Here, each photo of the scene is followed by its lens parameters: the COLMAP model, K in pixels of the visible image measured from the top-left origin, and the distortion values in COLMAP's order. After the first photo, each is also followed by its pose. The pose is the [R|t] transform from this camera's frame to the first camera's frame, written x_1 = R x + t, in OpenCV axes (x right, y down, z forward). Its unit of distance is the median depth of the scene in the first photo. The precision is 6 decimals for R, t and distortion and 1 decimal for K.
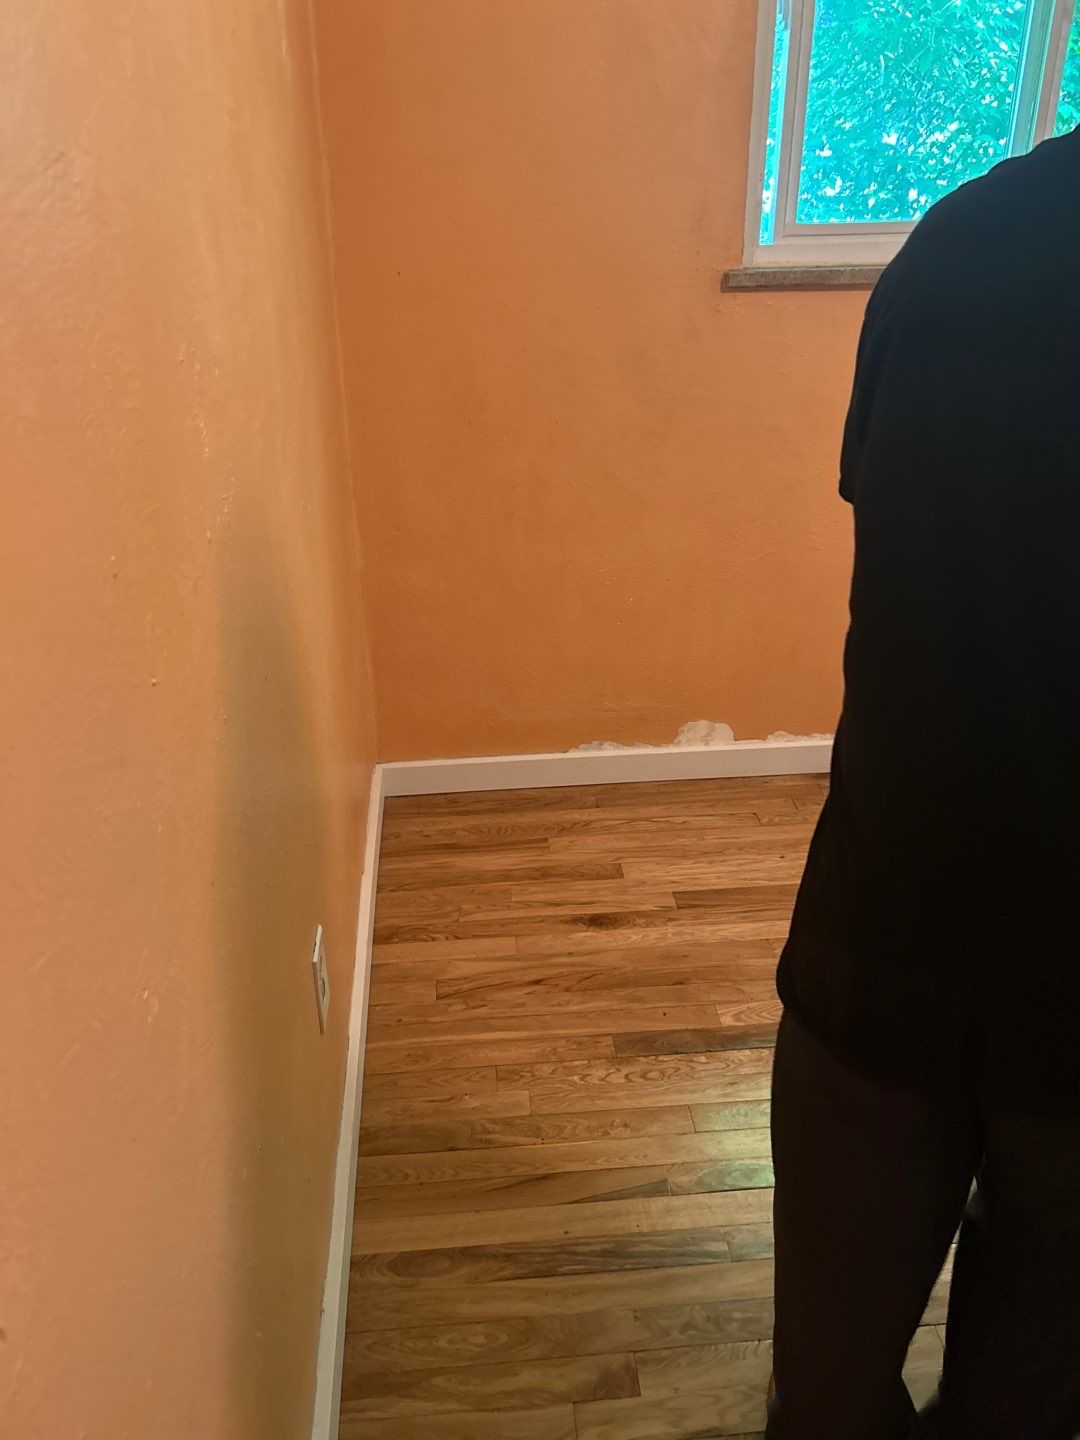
lens RADIAL K [[1097.3, 0, 540.0], [0, 1097.3, 691.6], [0, 0, 1]] dist [0.089288, -0.129203]
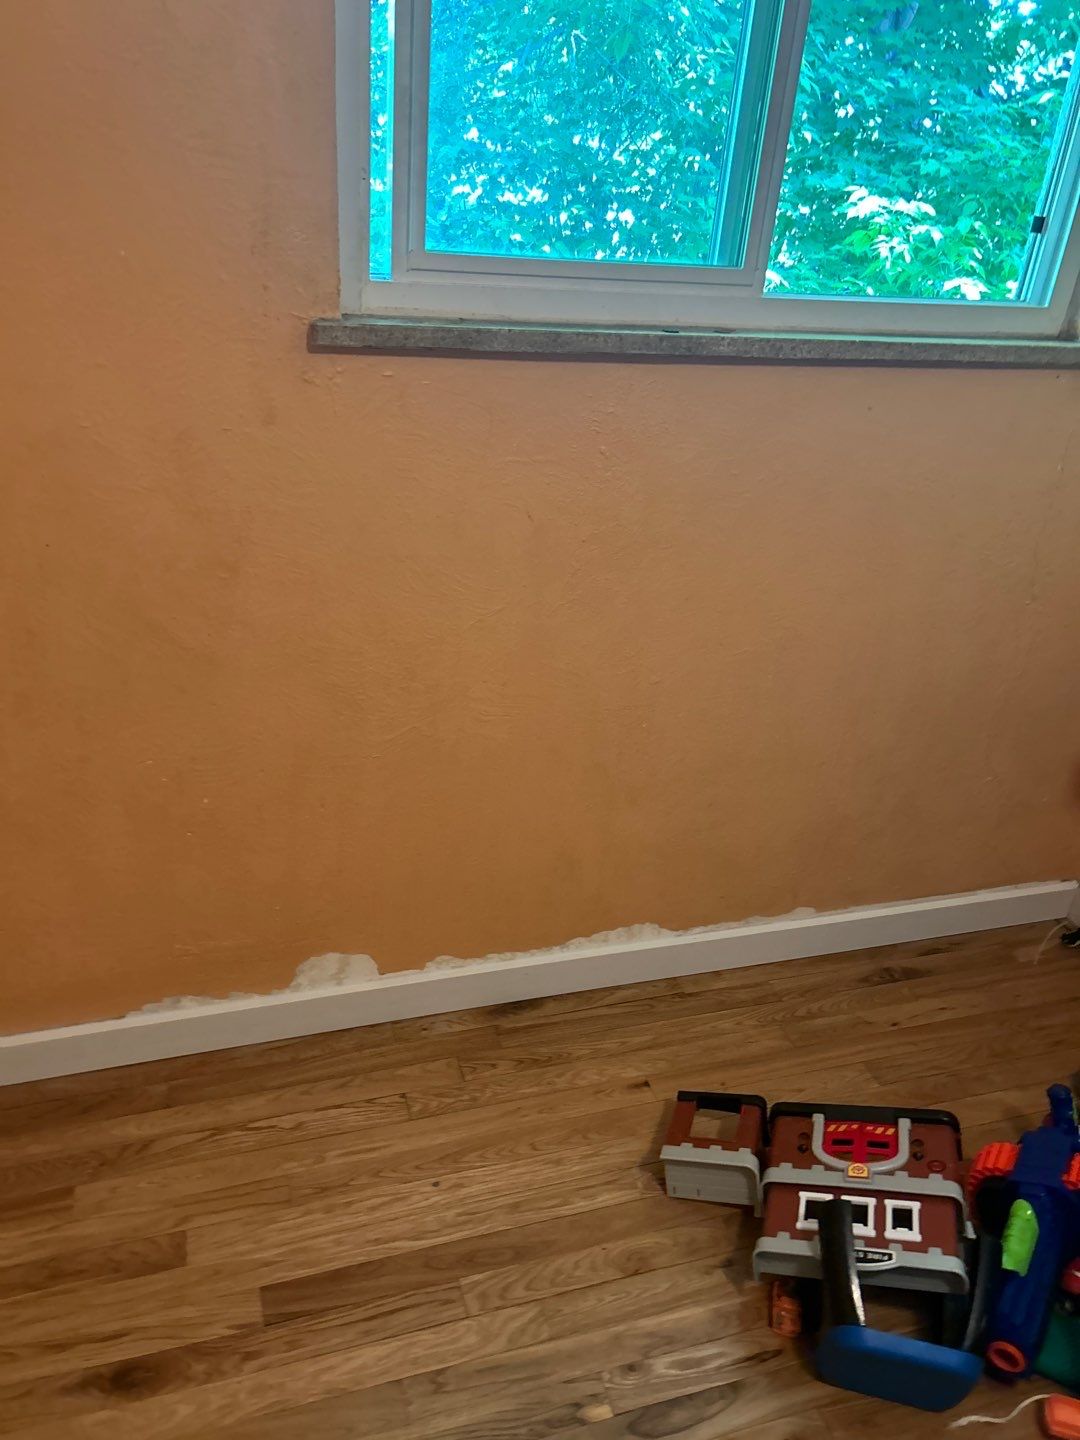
lens RADIAL K [[1112.0, 0, 540.0], [0, 1112.0, 720.0], [0, 0, 1]] dist [0.058741, -0.066409]
pose [[0.970466, -0.024668, 0.239974, 0.145416], [0.018248, 0.999415, 0.028941, -0.183278], [-0.240547, -0.023707, 0.970348, 0.379059]]
